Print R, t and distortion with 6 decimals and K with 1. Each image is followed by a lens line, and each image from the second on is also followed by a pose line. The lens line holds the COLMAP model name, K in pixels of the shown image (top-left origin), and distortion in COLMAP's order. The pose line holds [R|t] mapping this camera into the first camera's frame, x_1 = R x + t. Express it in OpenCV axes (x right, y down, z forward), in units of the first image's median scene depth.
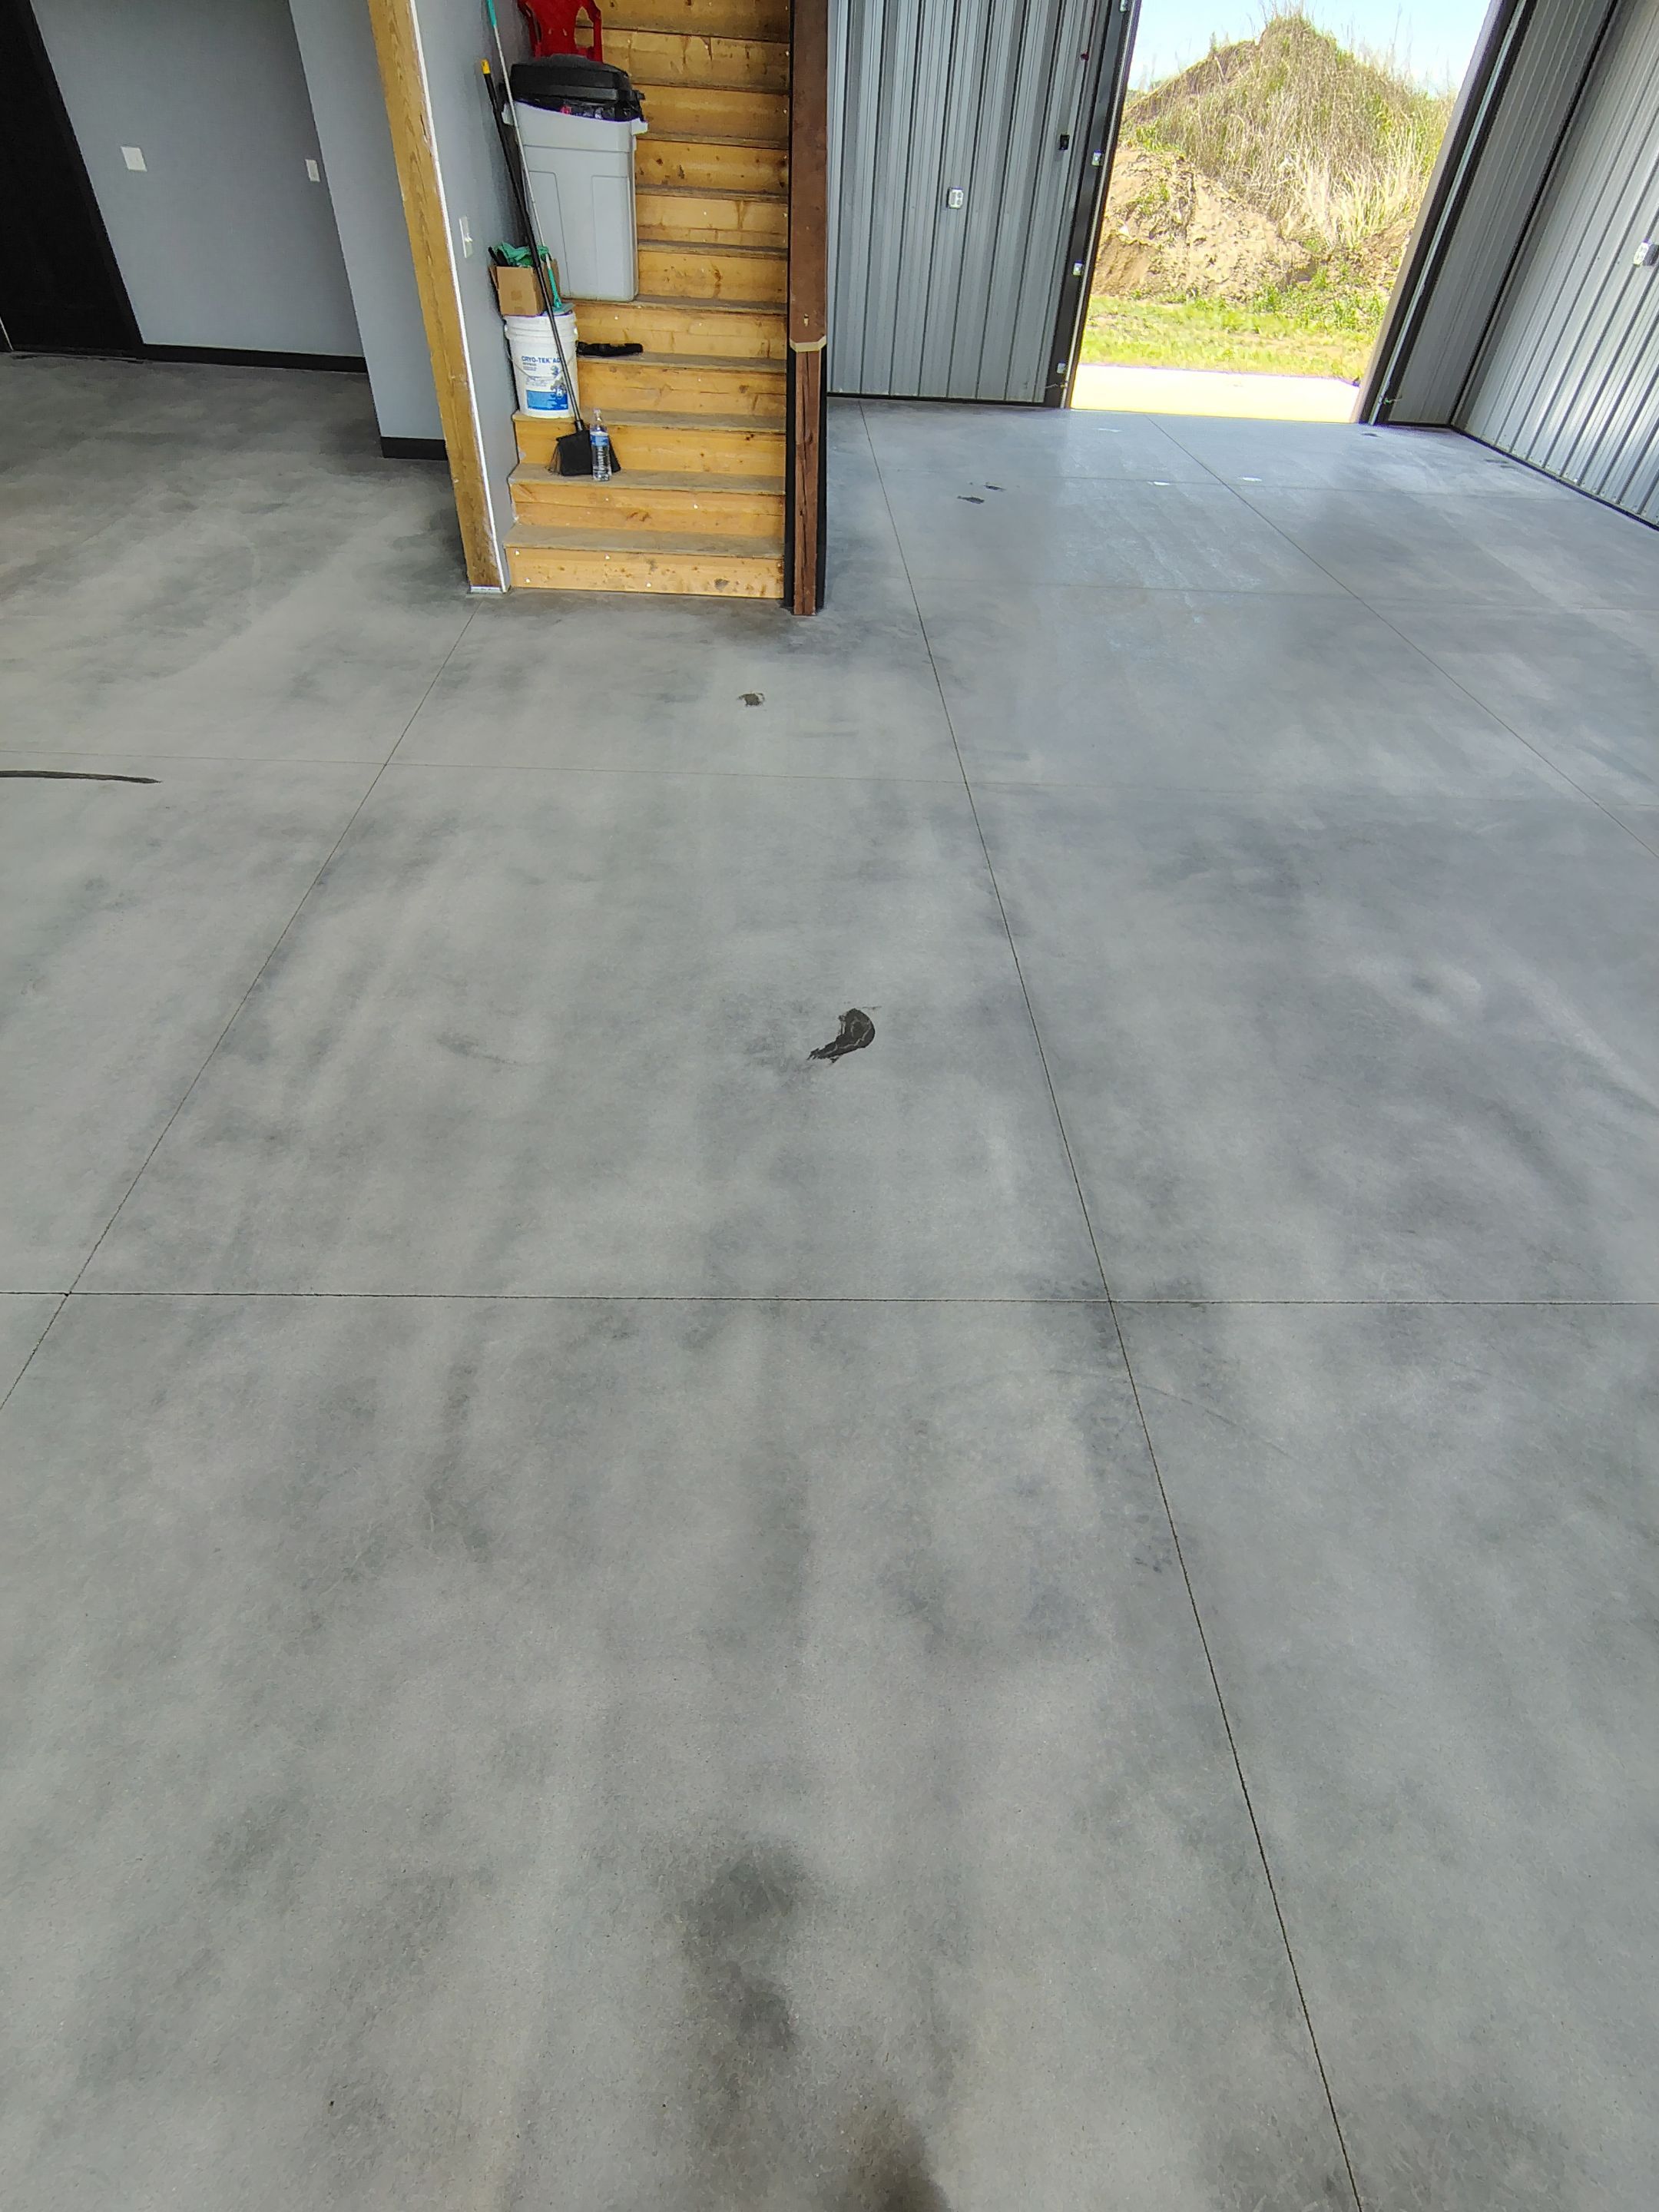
lens RADIAL K [[1025.8, 0, 829.5], [0, 1025.8, 1106.0], [0, 0, 1]] dist [-0.012832, 0.004735]
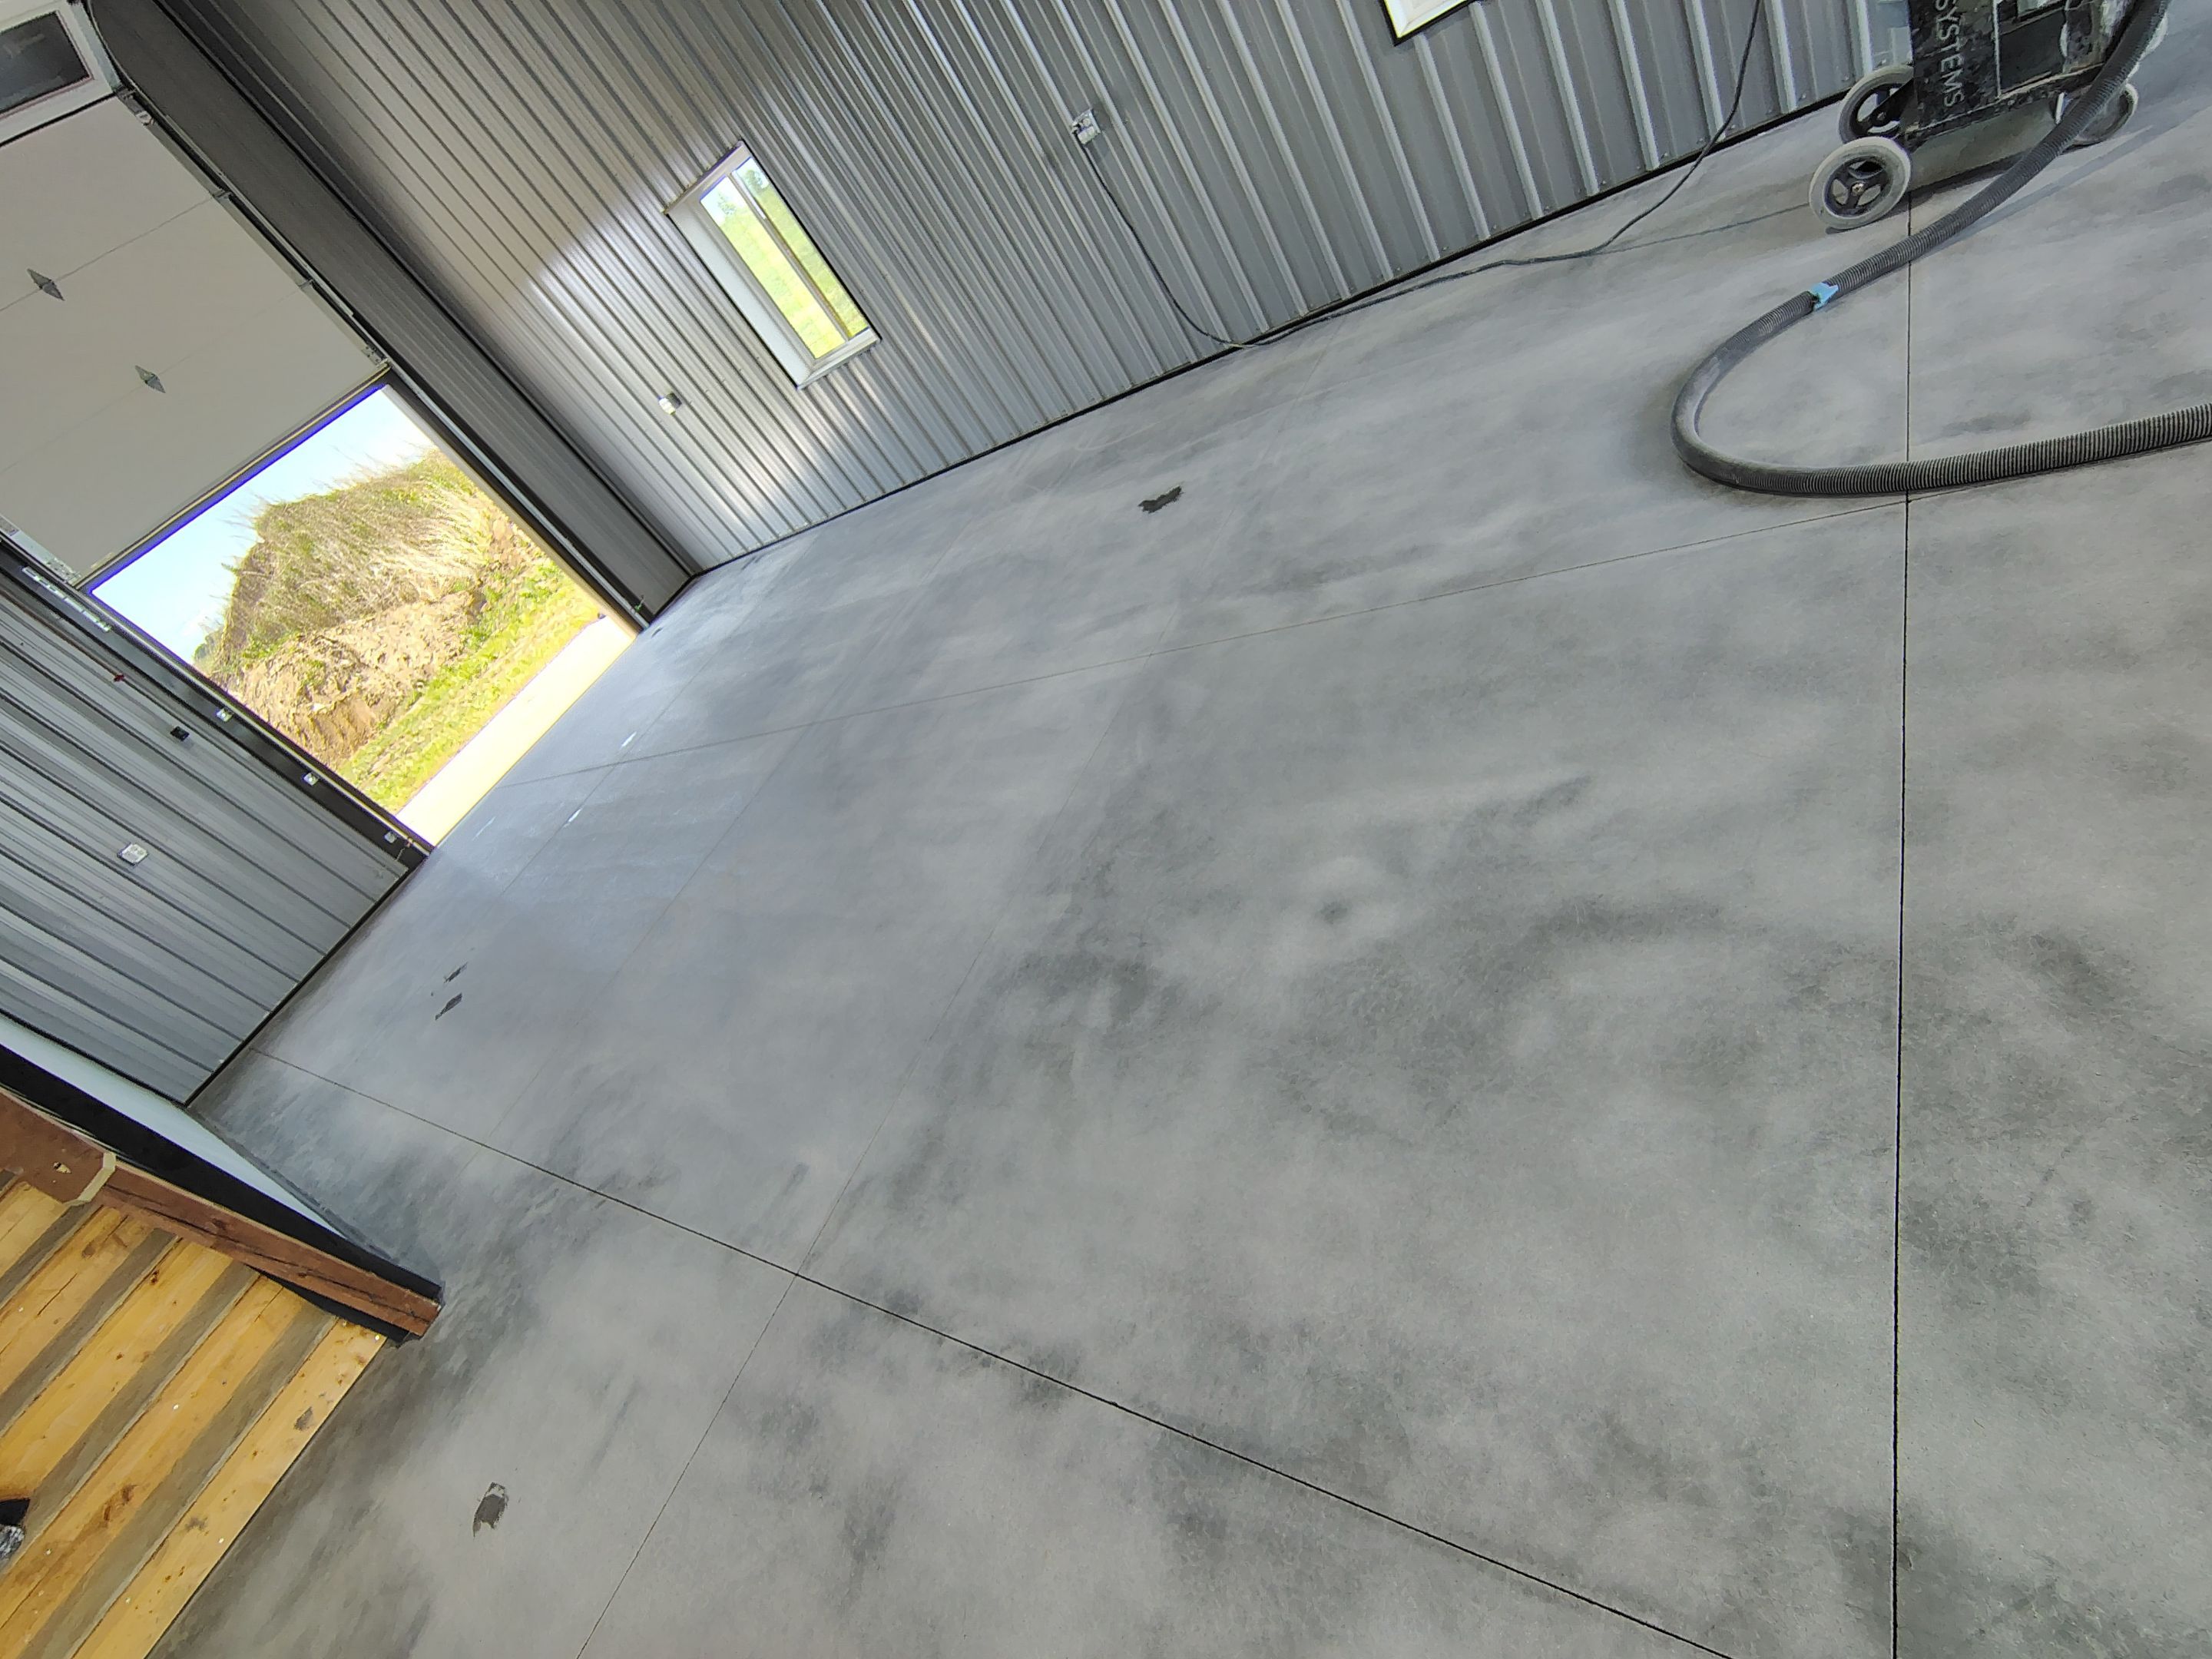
lens RADIAL K [[1025.8, 0, 1101.4], [0, 1025.8, 833.2], [0, 0, 1]] dist [-0.012832, 0.004735]
pose [[0.400656, -0.787849, 0.467728, 0.083635], [0.903133, 0.425595, -0.056744, -0.140924], [-0.154357, 0.445155, 0.882049, 0.132552]]
